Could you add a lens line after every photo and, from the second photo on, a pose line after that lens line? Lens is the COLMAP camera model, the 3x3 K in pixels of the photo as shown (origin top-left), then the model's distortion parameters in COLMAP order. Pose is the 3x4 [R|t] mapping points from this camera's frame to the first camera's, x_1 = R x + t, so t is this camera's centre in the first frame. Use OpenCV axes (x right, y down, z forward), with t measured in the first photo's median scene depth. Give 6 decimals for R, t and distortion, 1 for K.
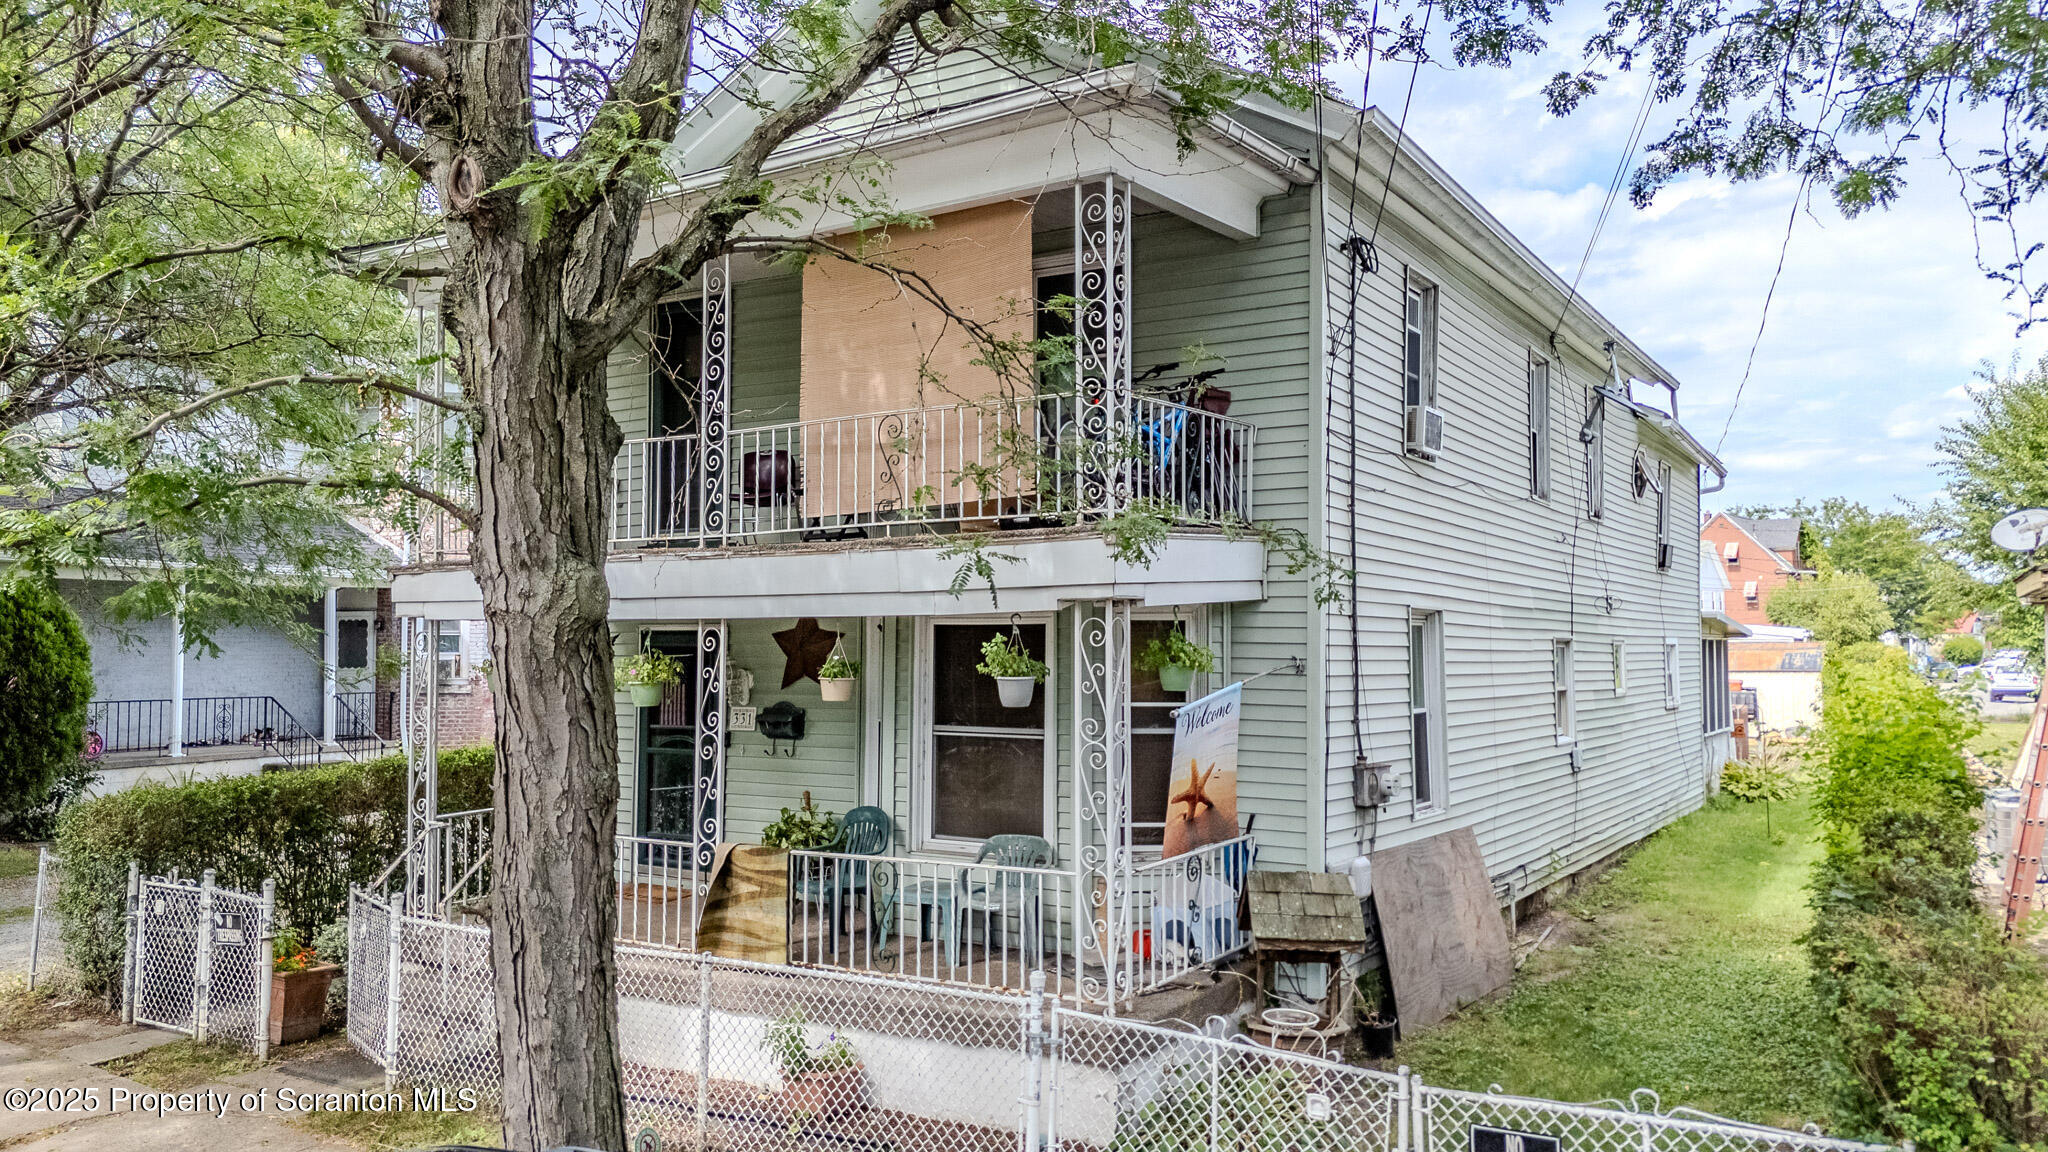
lens RADIAL K [[1478.5, 0, 1024.0], [0, 1478.5, 576.0], [0, 0, 1]] dist [0.061559, -0.058537]
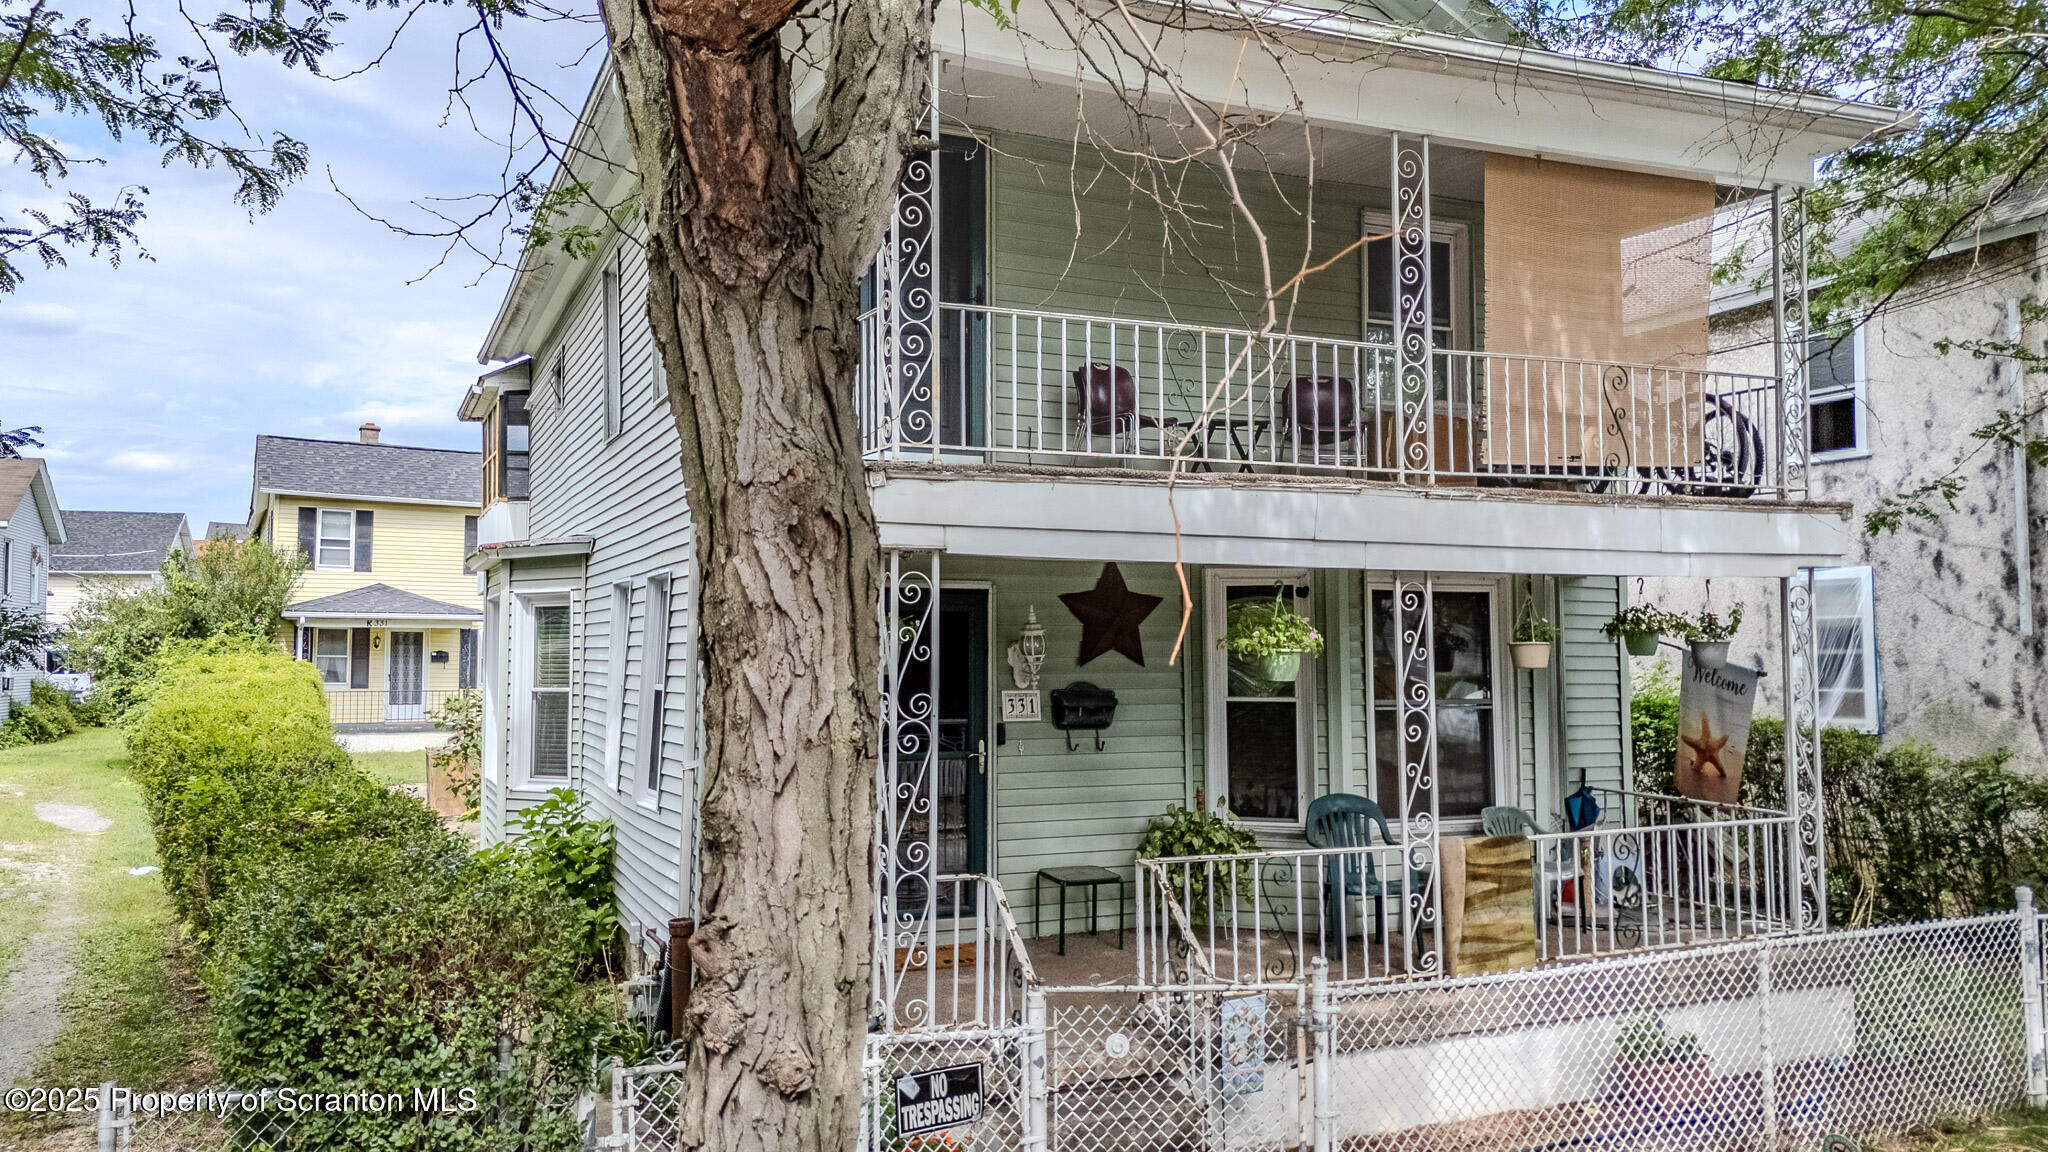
lens RADIAL K [[1540.3, 0, 1024.0], [0, 1540.3, 576.0], [0, 0, 1]] dist [0.007443, 0.000774]
pose [[0.551597, 0.043676, 0.832967, -1.031028], [-0.040517, 0.998852, -0.025543, 0.061239], [-0.833126, -0.019660, 0.552733, 0.697471]]
